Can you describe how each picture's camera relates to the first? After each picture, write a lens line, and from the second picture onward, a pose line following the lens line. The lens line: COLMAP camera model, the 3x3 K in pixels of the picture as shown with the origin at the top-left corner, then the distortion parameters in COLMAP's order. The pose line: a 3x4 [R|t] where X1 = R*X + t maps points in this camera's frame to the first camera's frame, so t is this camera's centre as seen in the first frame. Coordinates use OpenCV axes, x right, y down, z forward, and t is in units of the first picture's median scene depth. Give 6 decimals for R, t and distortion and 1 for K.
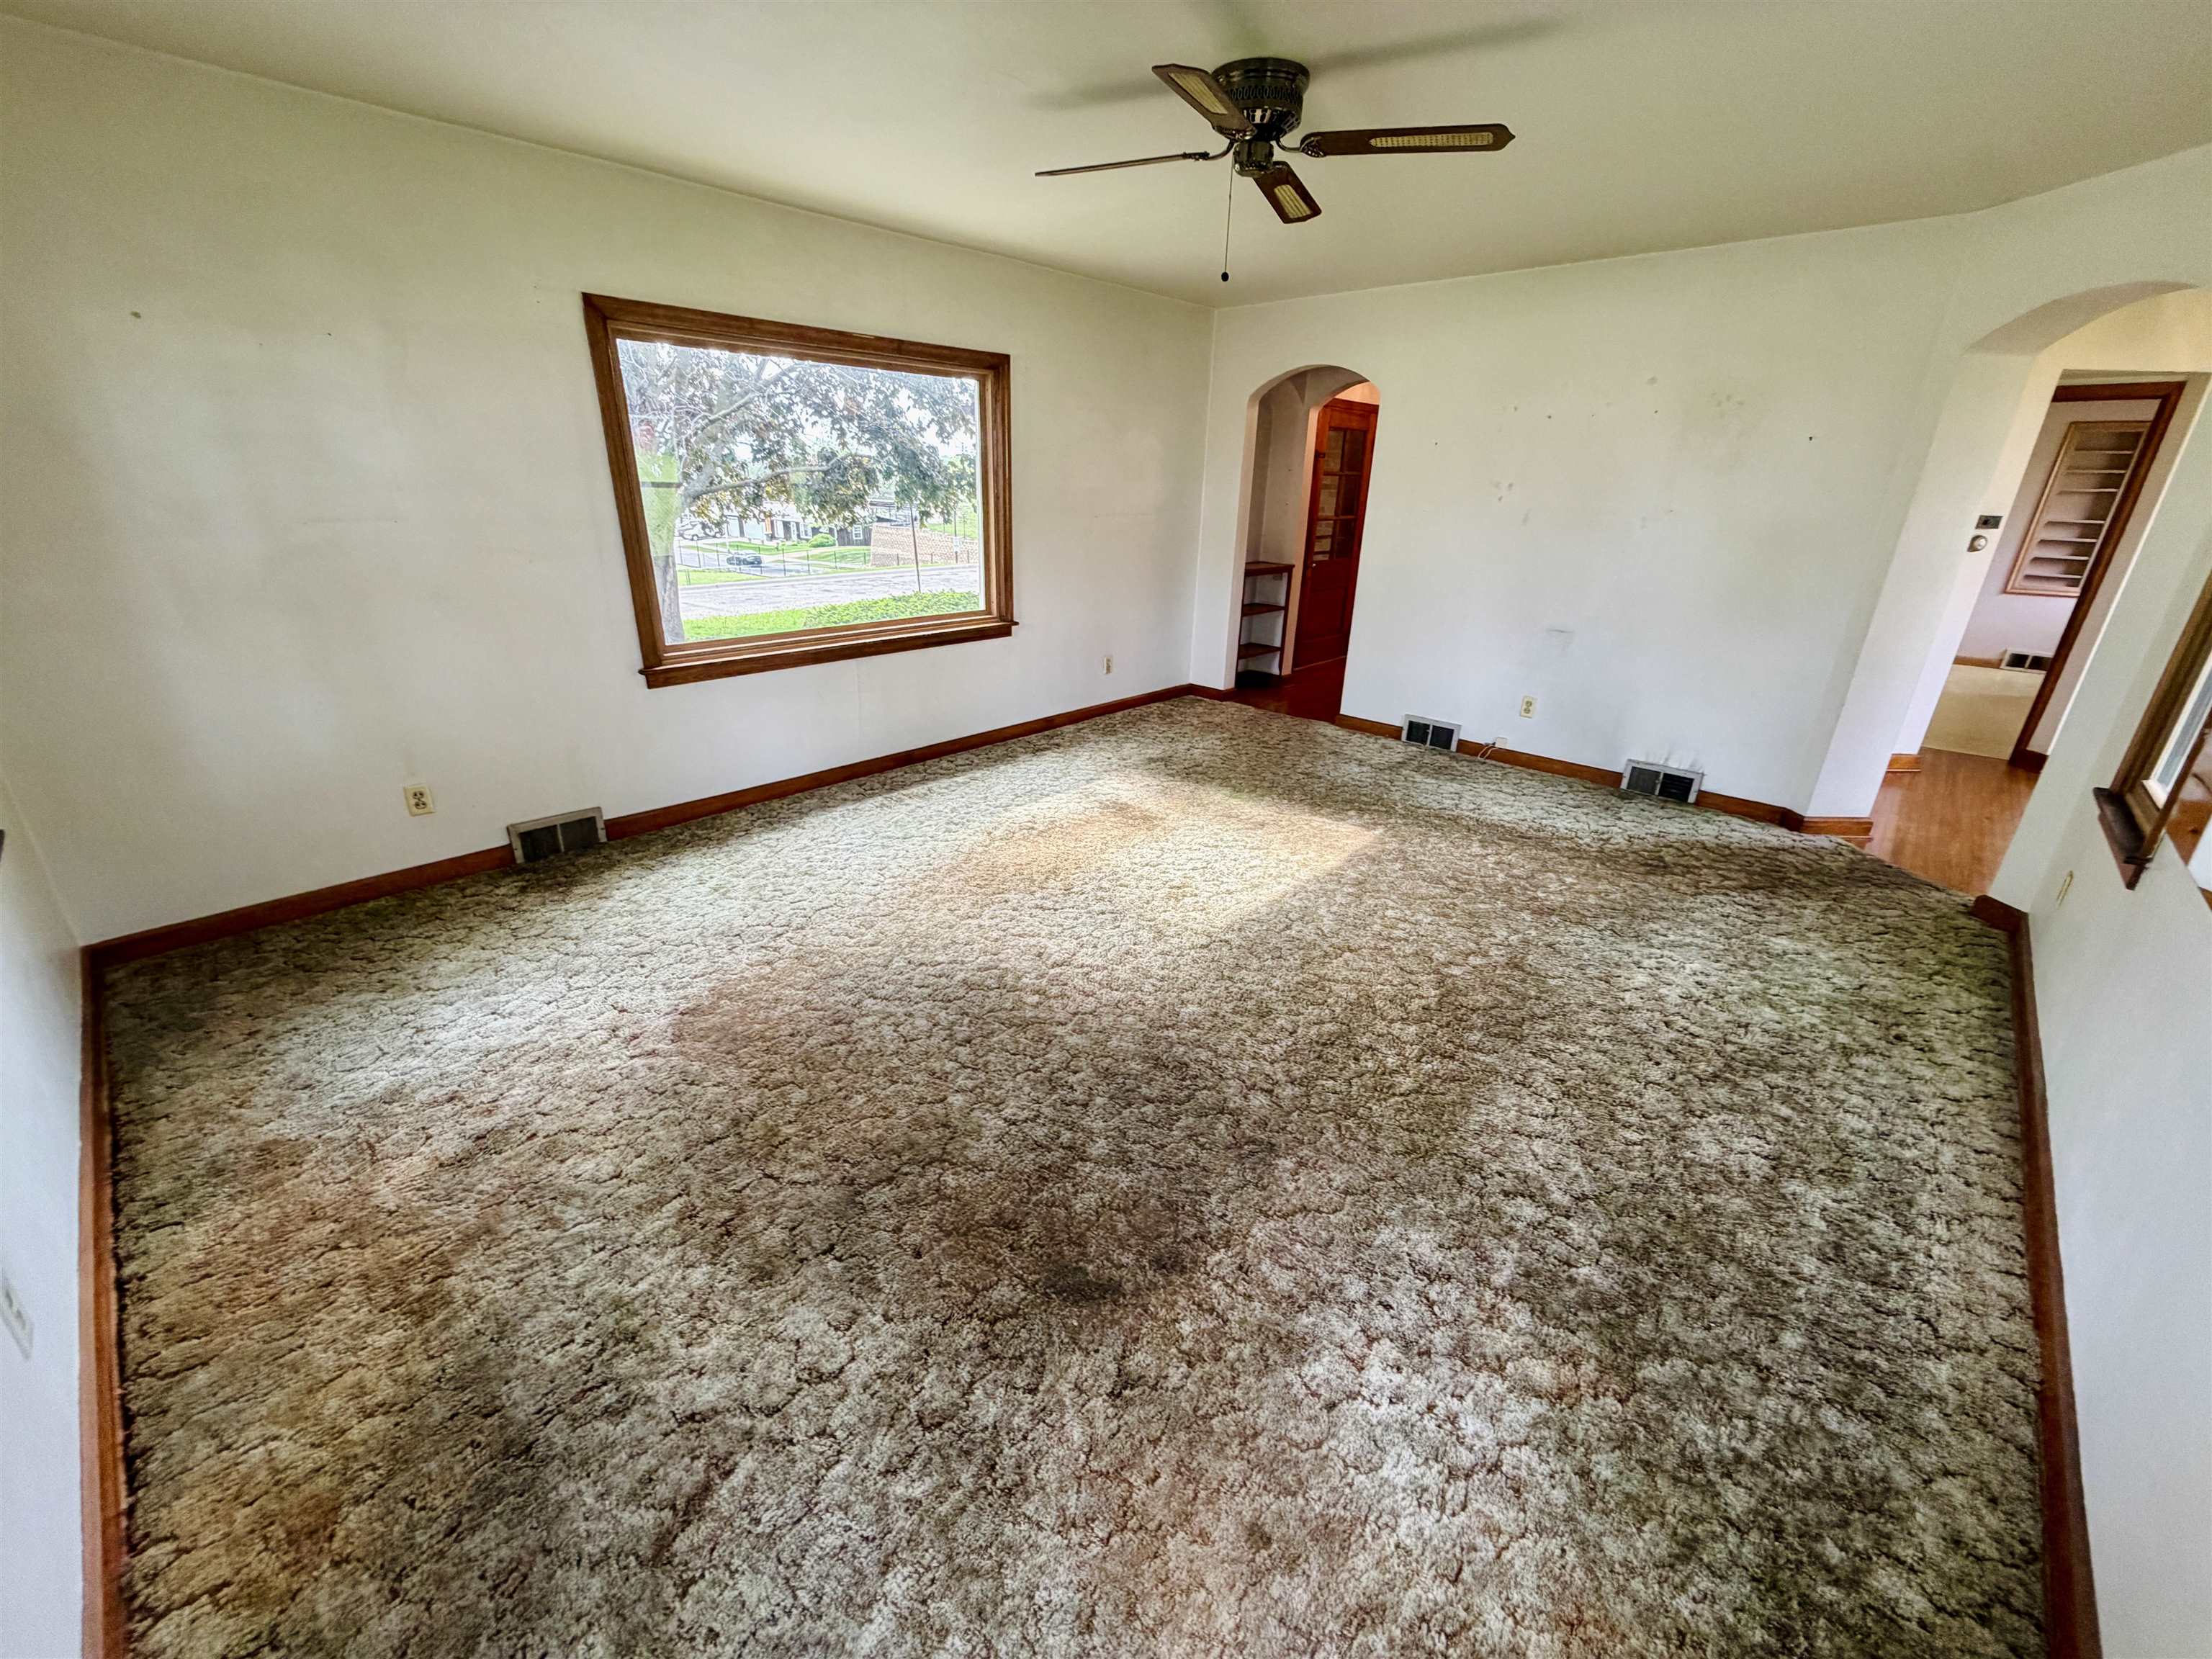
lens RADIAL K [[885.2, 0, 1097.8], [0, 885.2, 828.5], [0, 0, 1]] dist [0.001550, -0.000591]
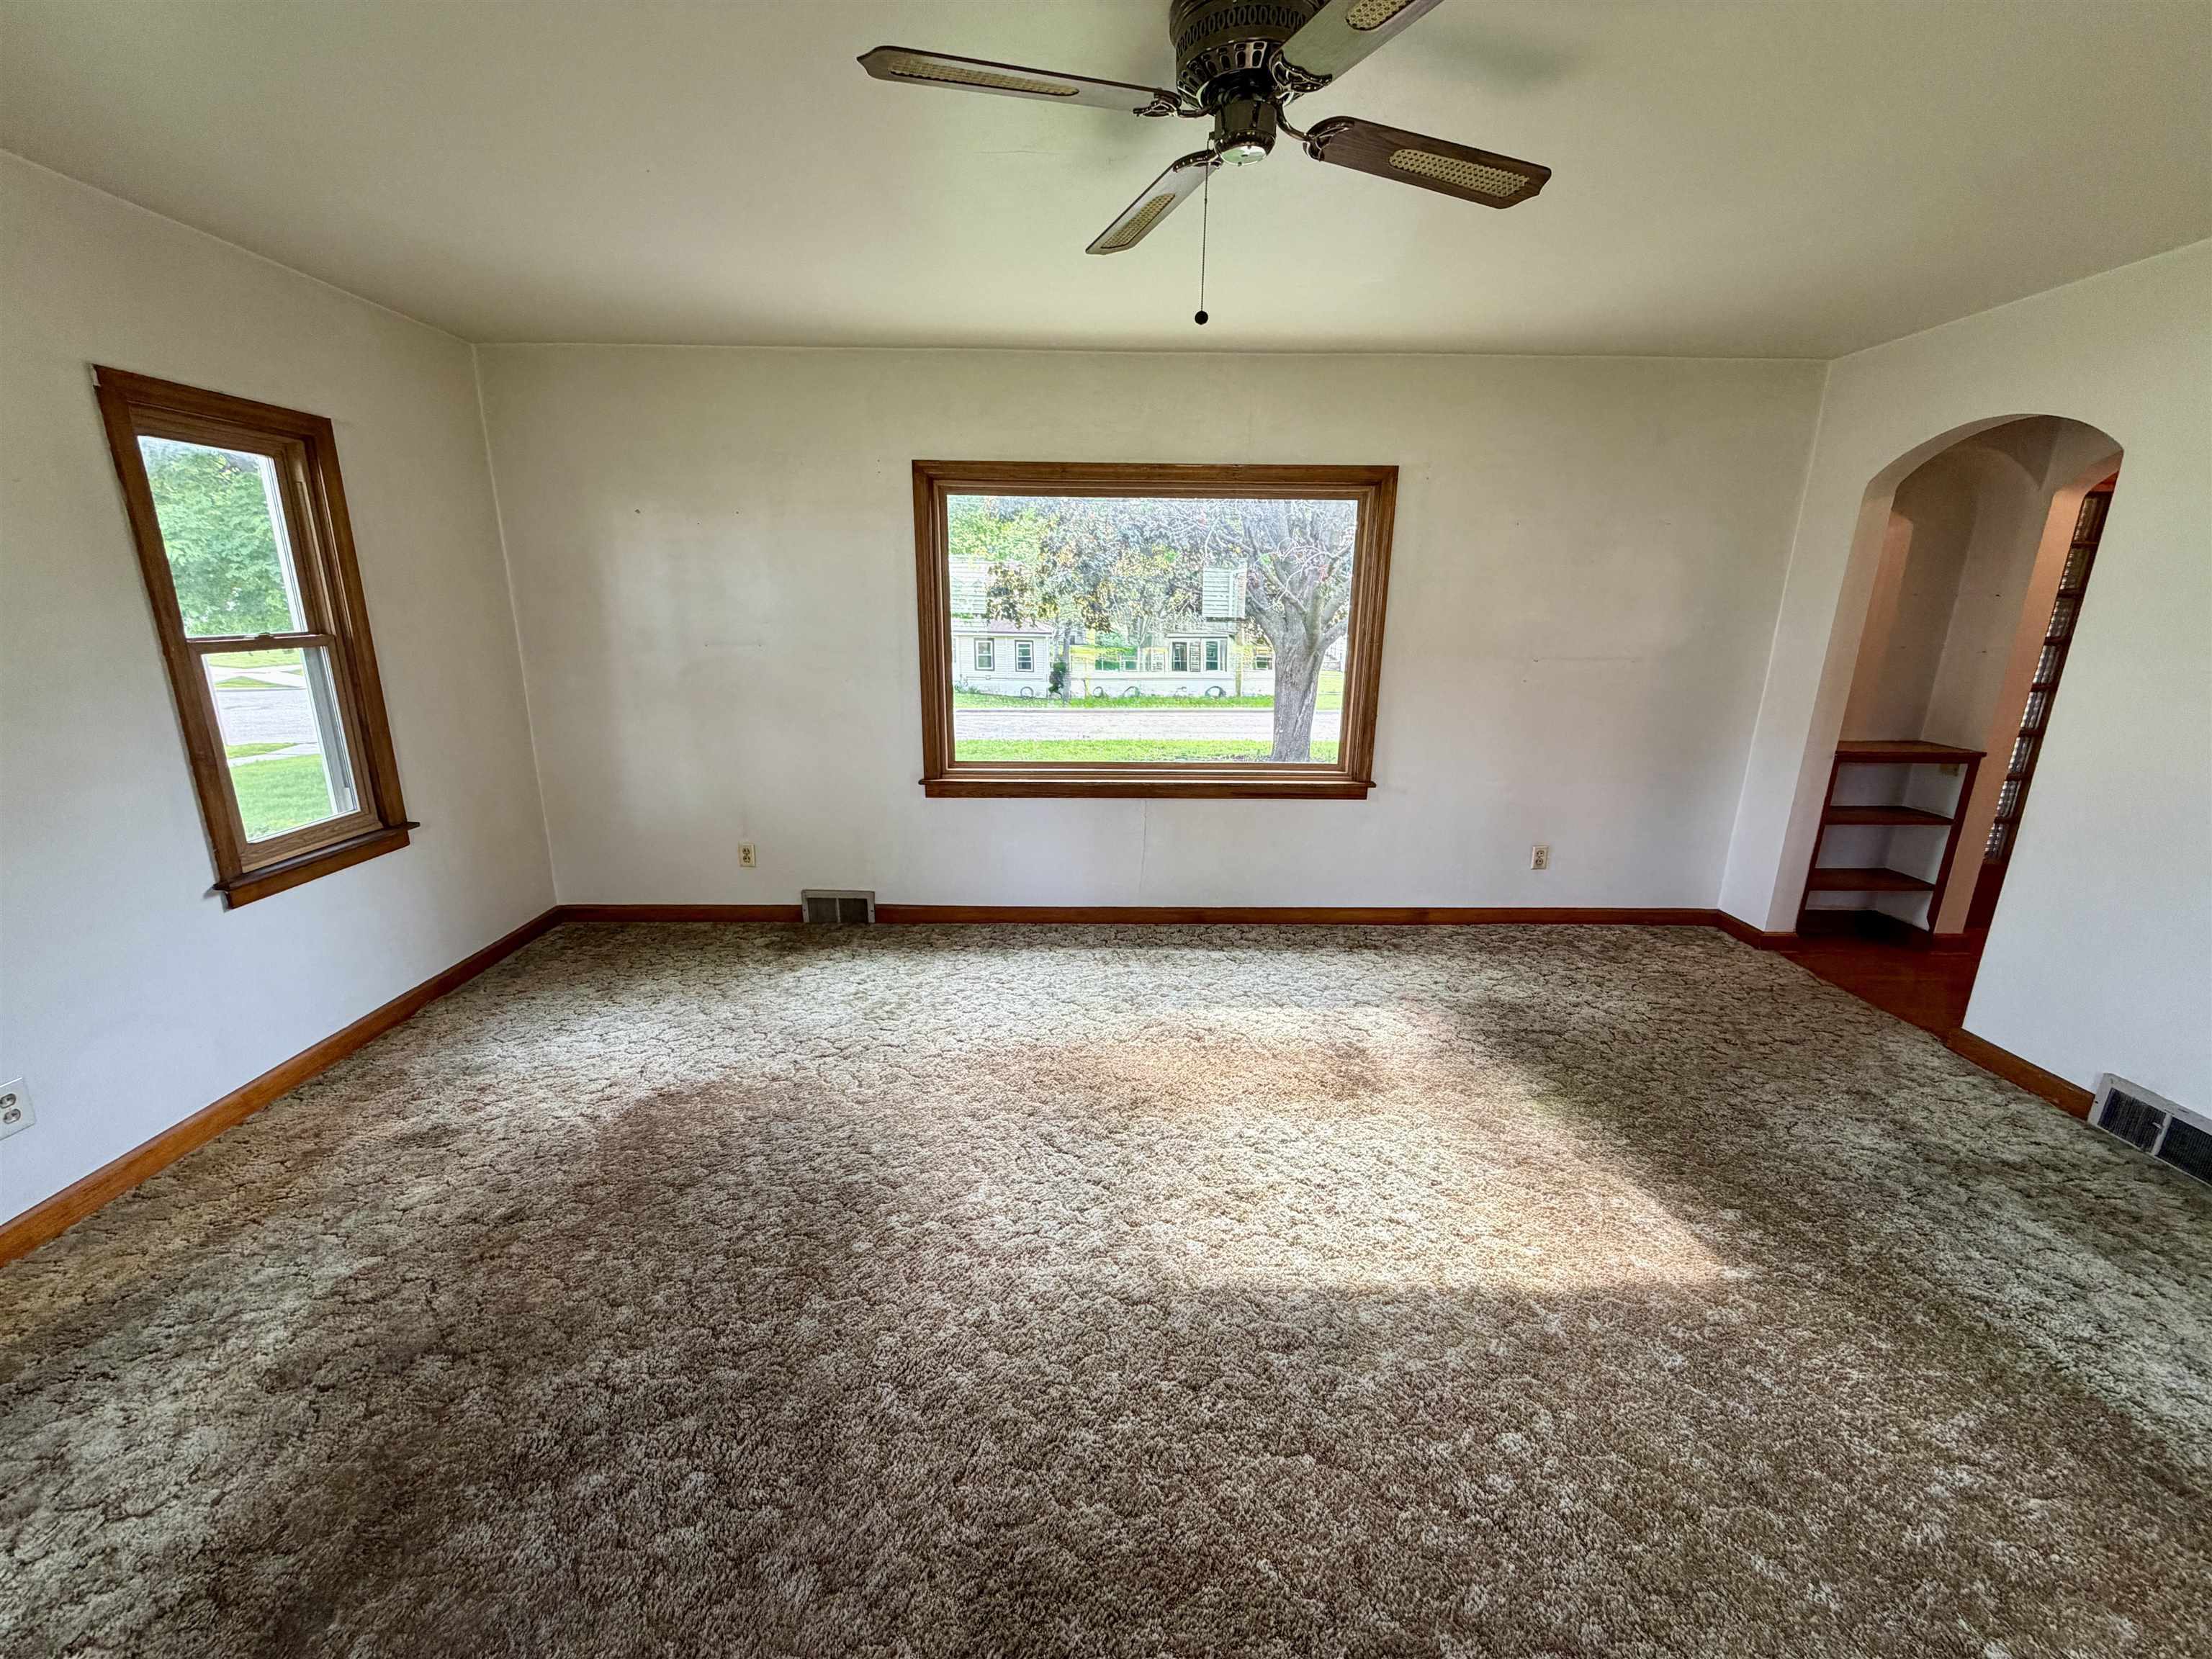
lens RADIAL K [[882.9, 0, 1098.3], [0, 882.9, 828.2], [0, 0, 1]] dist [0.000616, -0.000006]
pose [[0.693141, 0.167759, -0.701008, 0.352937], [-0.261961, 0.964667, -0.028166, -0.125089], [0.671514, 0.203160, 0.712597, 0.319625]]
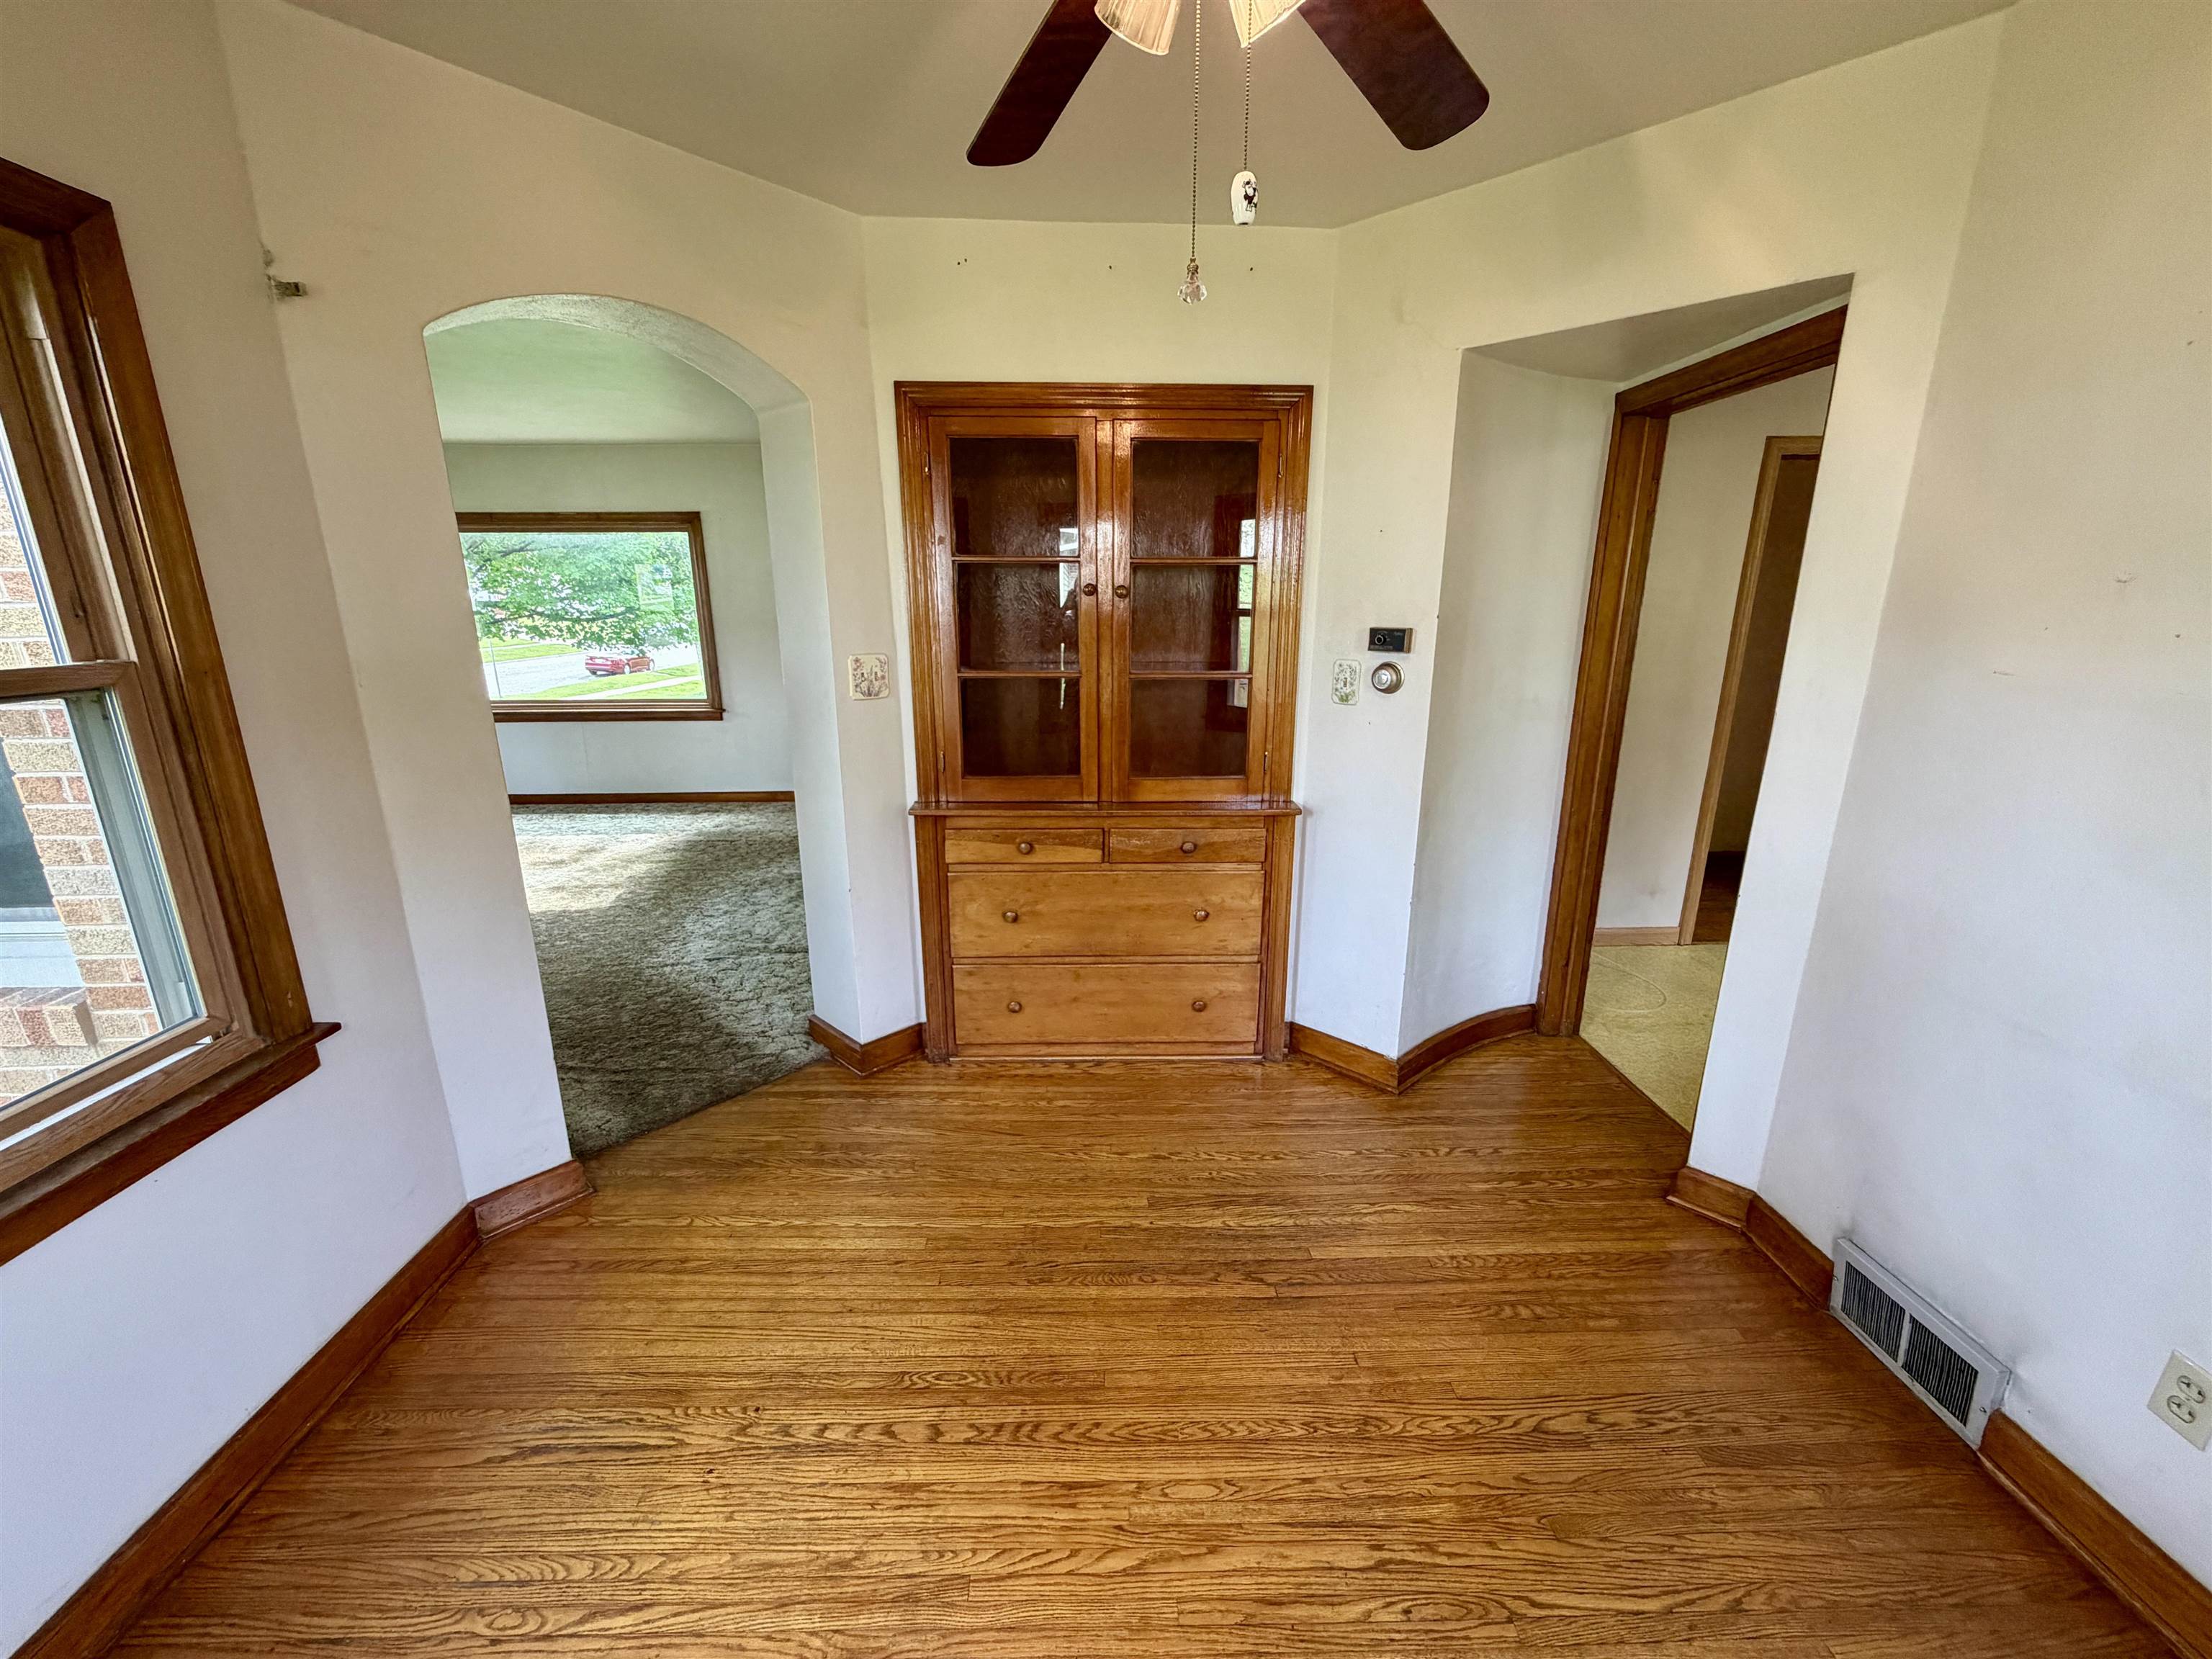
lens RADIAL K [[885.2, 0, 1097.8], [0, 885.2, 828.5], [0, 0, 1]] dist [0.001550, -0.000591]
pose [[0.700394, 0.157747, -0.696106, 1.391614], [-0.246490, 0.968727, -0.028482, -0.193211], [0.669844, 0.191532, 0.717374, 0.567896]]
